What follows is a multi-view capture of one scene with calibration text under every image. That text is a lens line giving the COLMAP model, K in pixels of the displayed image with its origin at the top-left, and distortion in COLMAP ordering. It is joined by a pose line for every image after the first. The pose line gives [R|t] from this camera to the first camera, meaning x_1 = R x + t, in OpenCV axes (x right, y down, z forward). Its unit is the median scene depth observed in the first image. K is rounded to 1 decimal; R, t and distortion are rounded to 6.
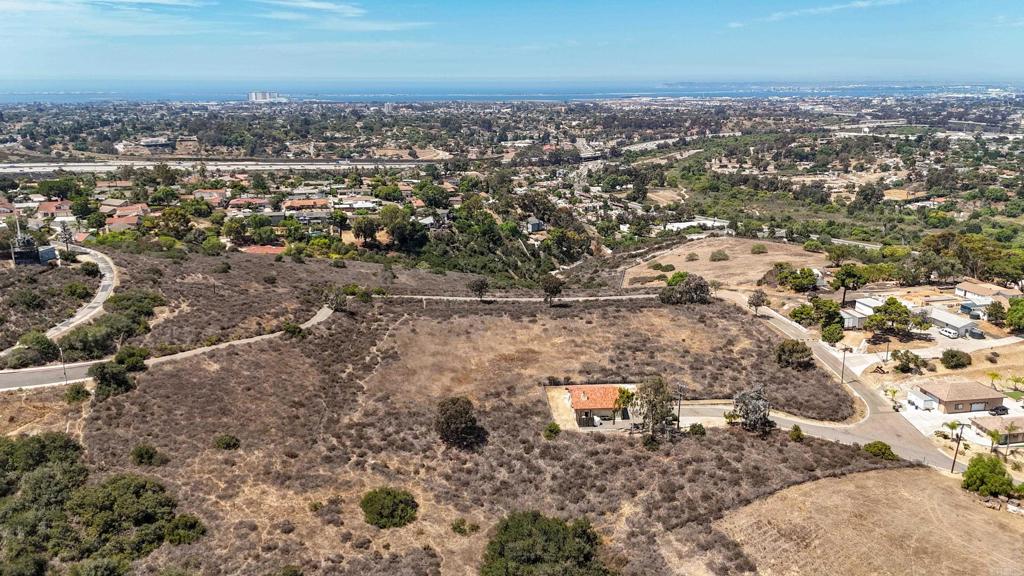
lens RADIAL K [[773.1, 0, 515.4], [0, 773.1, 288.5], [0, 0, 1]] dist [0.087832, -0.105359]
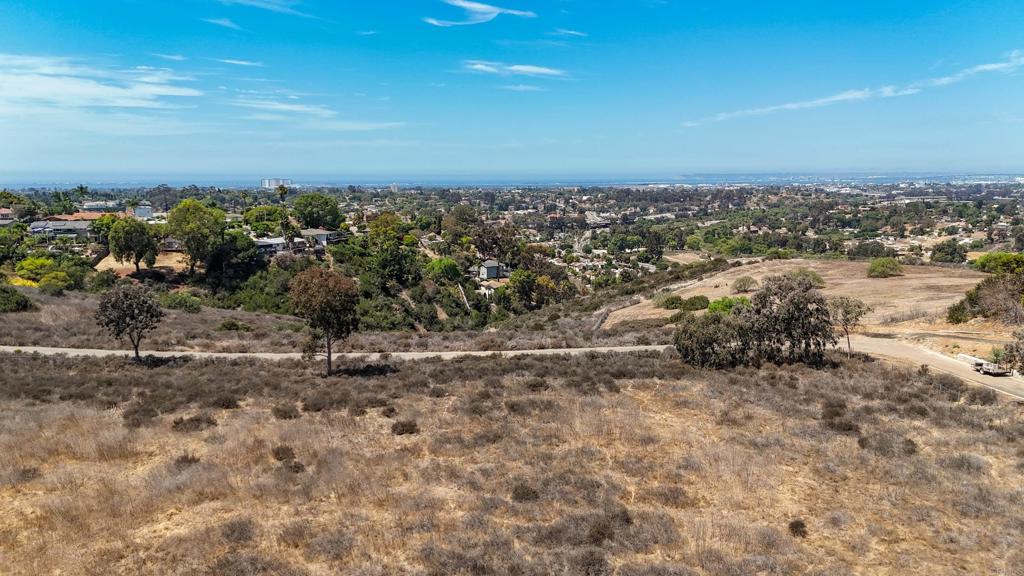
lens RADIAL K [[769.4, 0, 501.7], [0, 769.4, 255.8], [0, 0, 1]] dist [0.079988, -0.104717]
pose [[0.998988, -0.002492, -0.044919, 0.053573], [-0.004661, 0.987359, -0.158433, 0.010669], [0.044746, 0.158482, 0.986347, 0.281902]]
